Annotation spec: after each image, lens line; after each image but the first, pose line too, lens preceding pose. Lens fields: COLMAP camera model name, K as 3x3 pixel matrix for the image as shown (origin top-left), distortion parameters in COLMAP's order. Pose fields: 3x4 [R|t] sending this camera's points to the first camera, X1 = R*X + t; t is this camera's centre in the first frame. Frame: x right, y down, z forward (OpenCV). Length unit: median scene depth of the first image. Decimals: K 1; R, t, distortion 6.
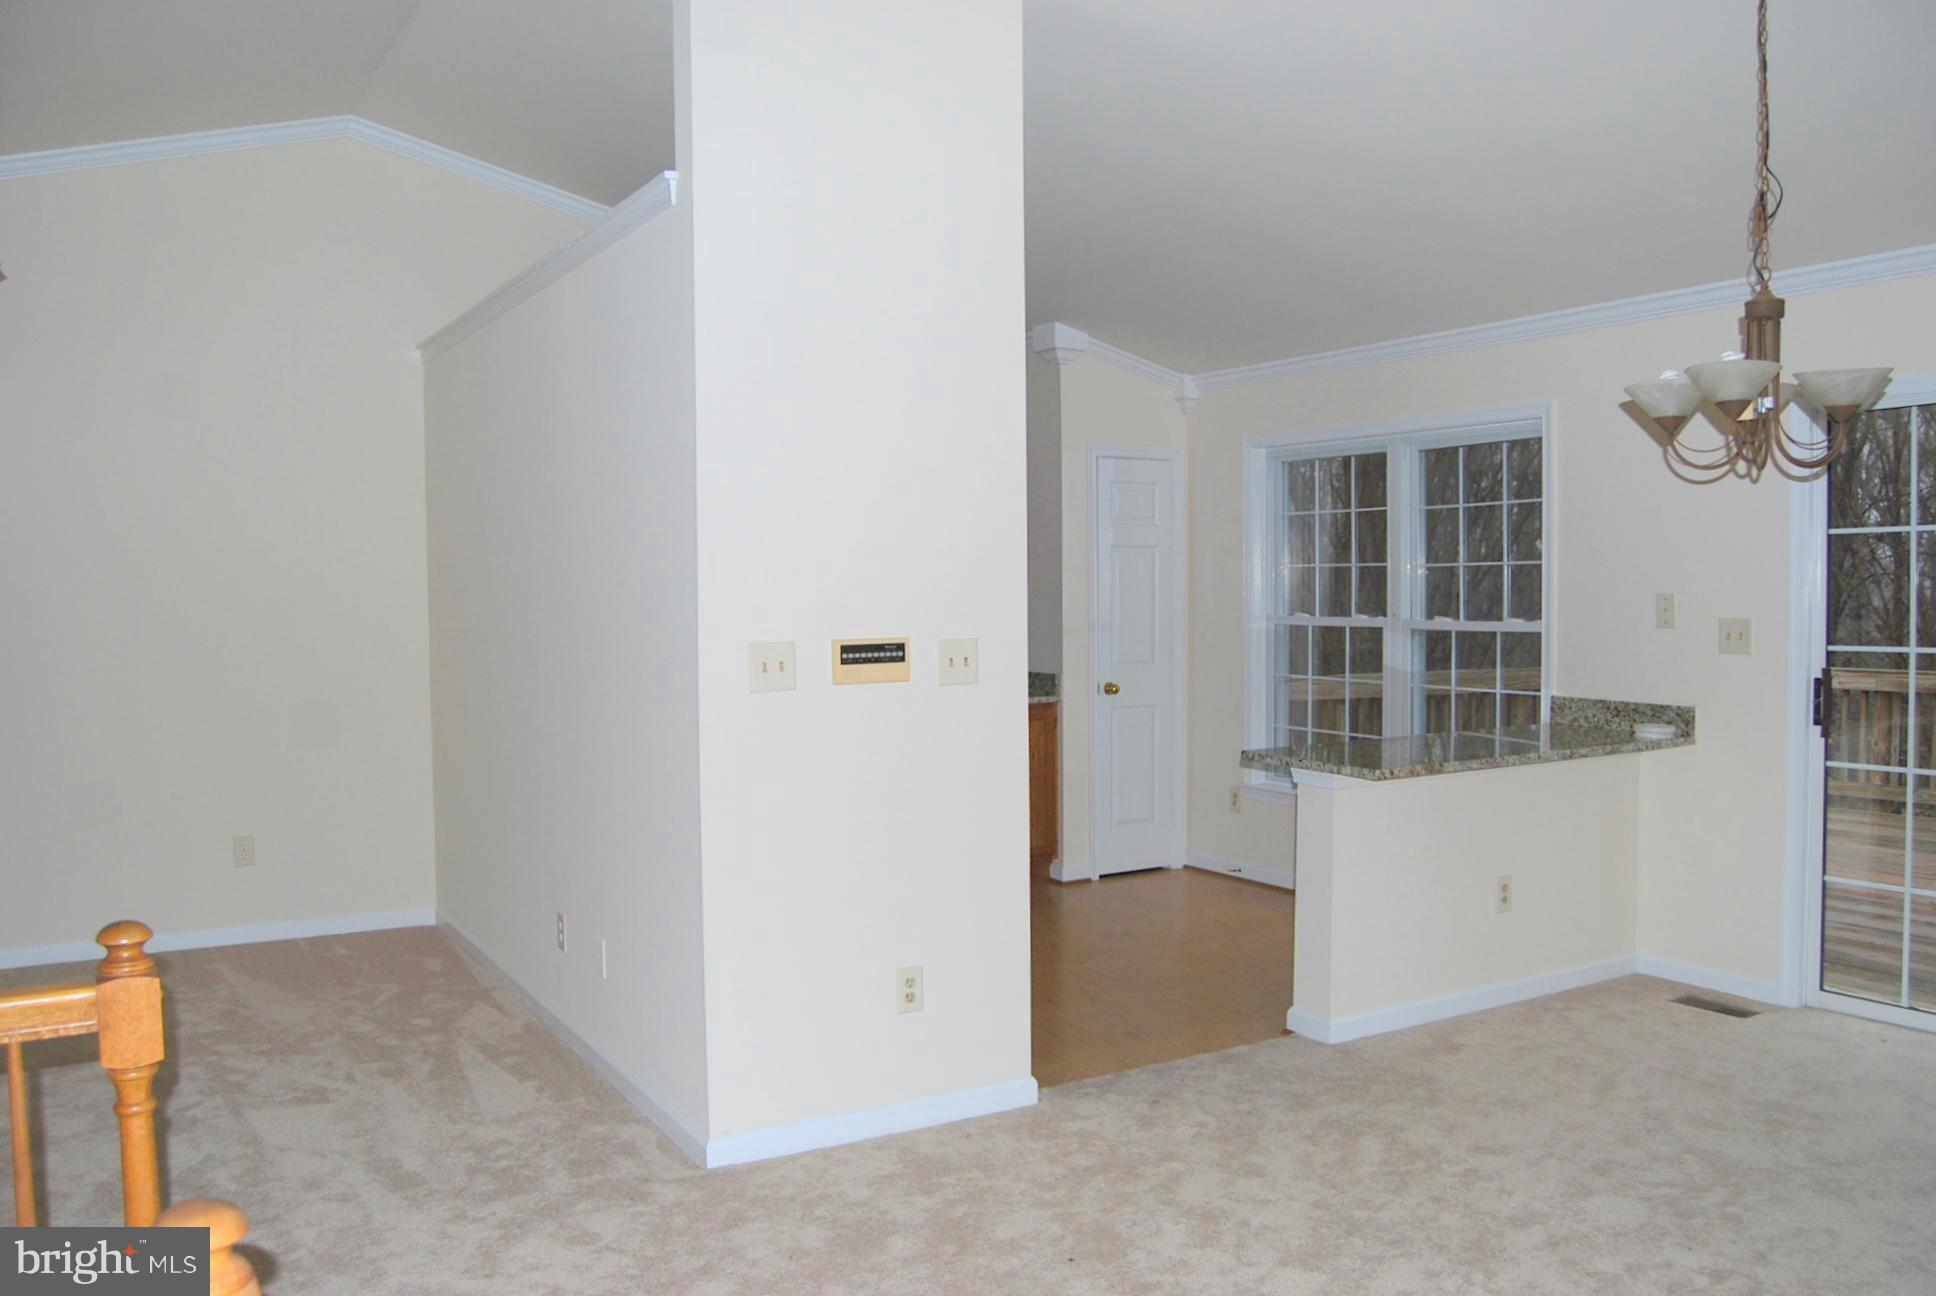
lens RADIAL K [[1567.6, 0, 971.5], [0, 1567.6, 647.1], [0, 0, 1]] dist [-0.081152, 0.010854]
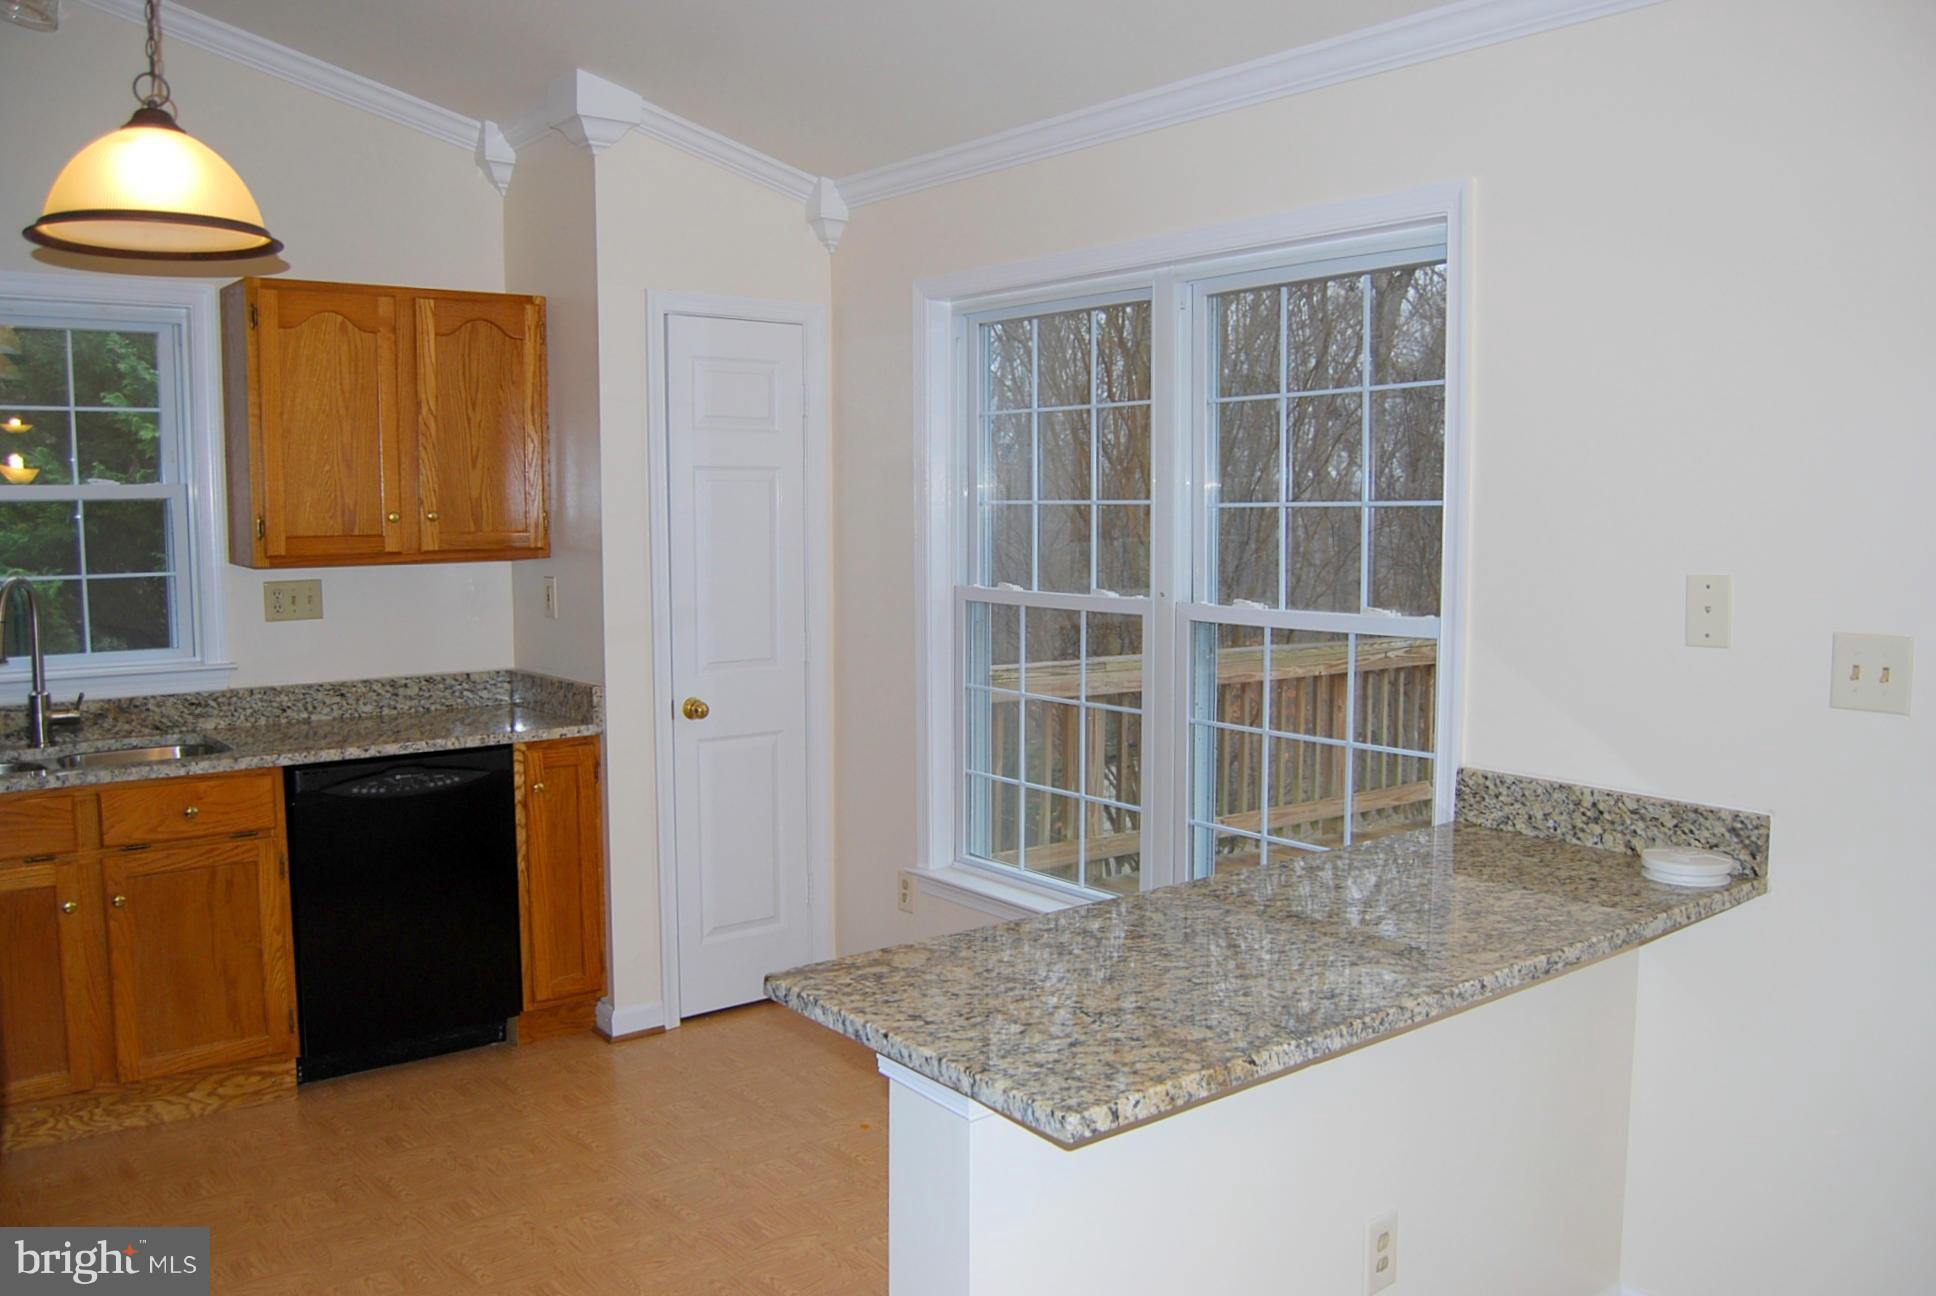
lens RADIAL K [[1567.6, 0, 959.2], [0, 1567.6, 636.8], [0, 0, 1]] dist [-0.081152, 0.010854]
pose [[0.993037, -0.006145, 0.117643, 0.151940], [0.000814, 0.998973, 0.045306, -0.034808], [-0.117800, -0.044895, 0.992022, 0.515590]]
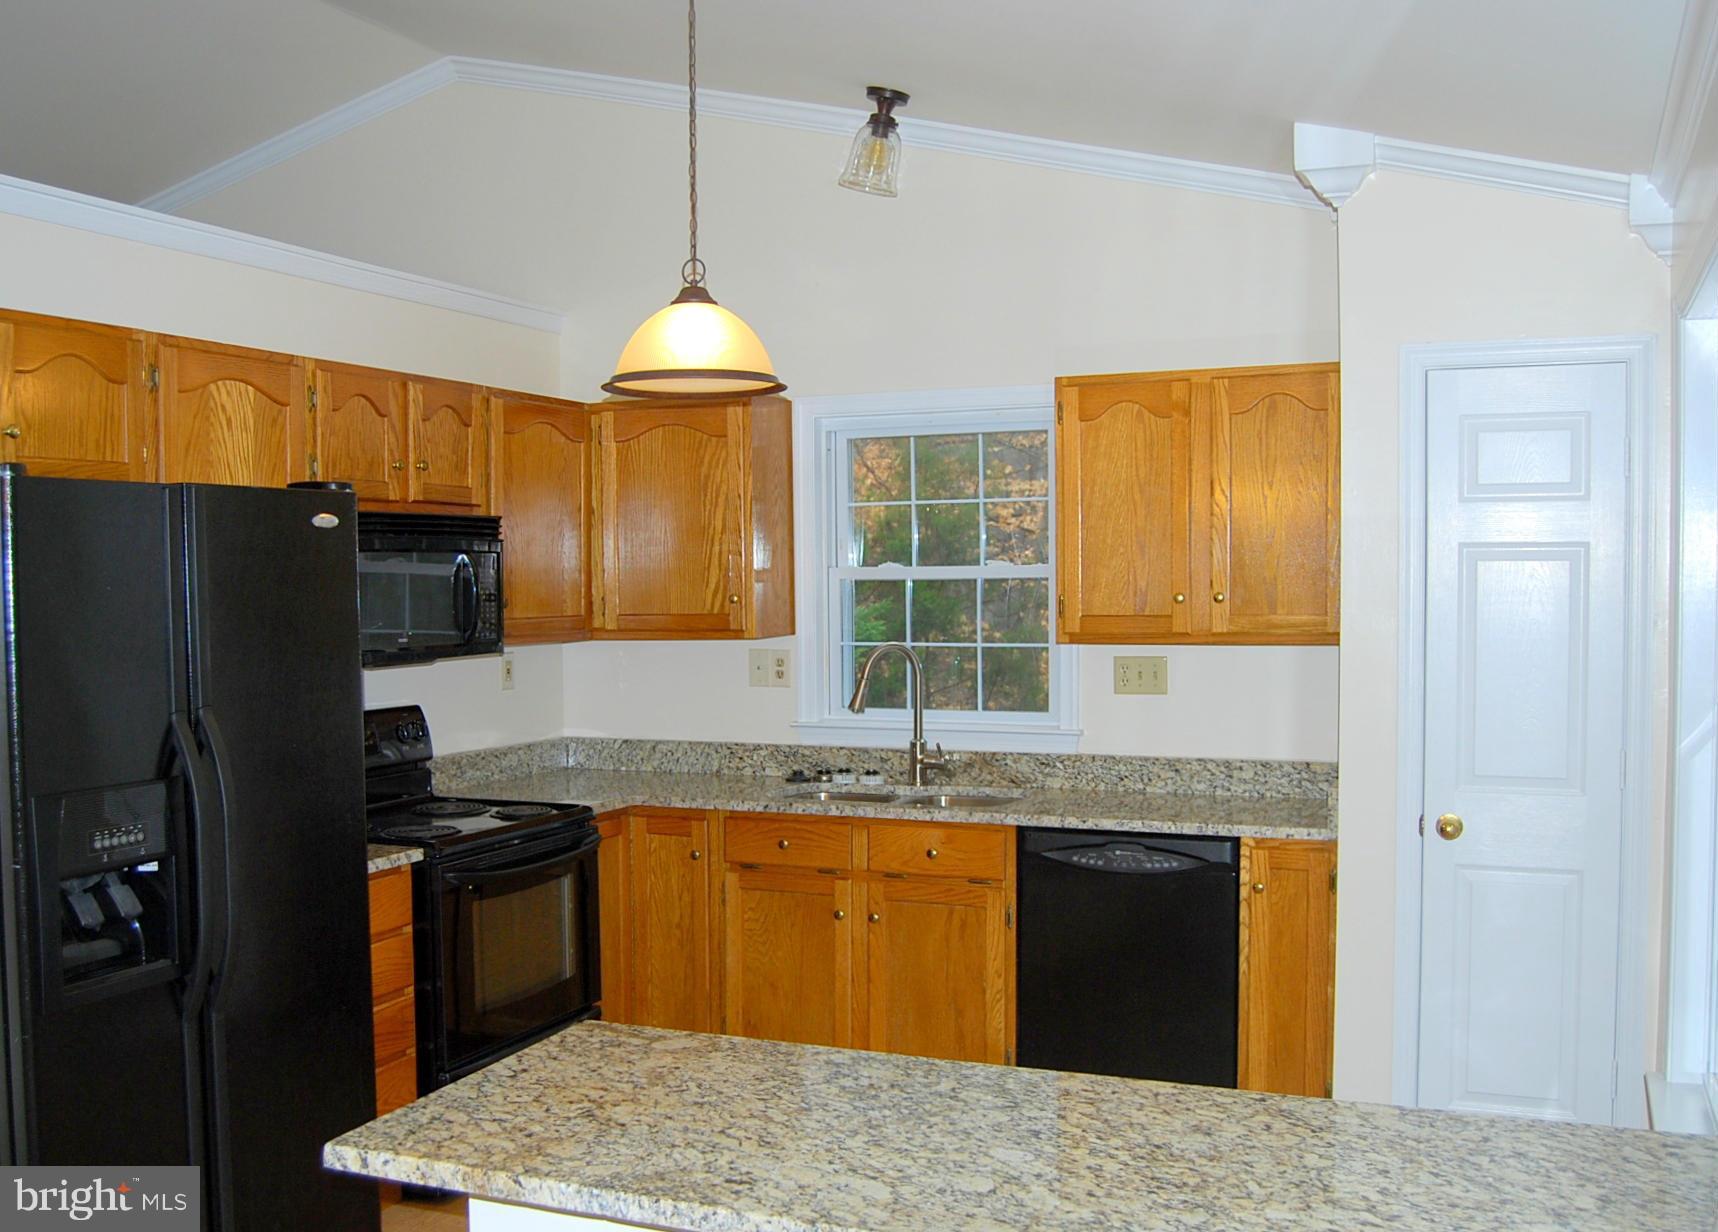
lens RADIAL K [[1757.5, 0, 855.8], [0, 1757.5, 626.7], [0, 0, 1]] dist [-0.056466, 0.000000]
pose [[0.571404, 0.028684, -0.820167, 0.562221], [-0.028009, 0.999488, 0.015442, -0.052946], [0.820191, 0.014149, 0.571915, 0.667751]]
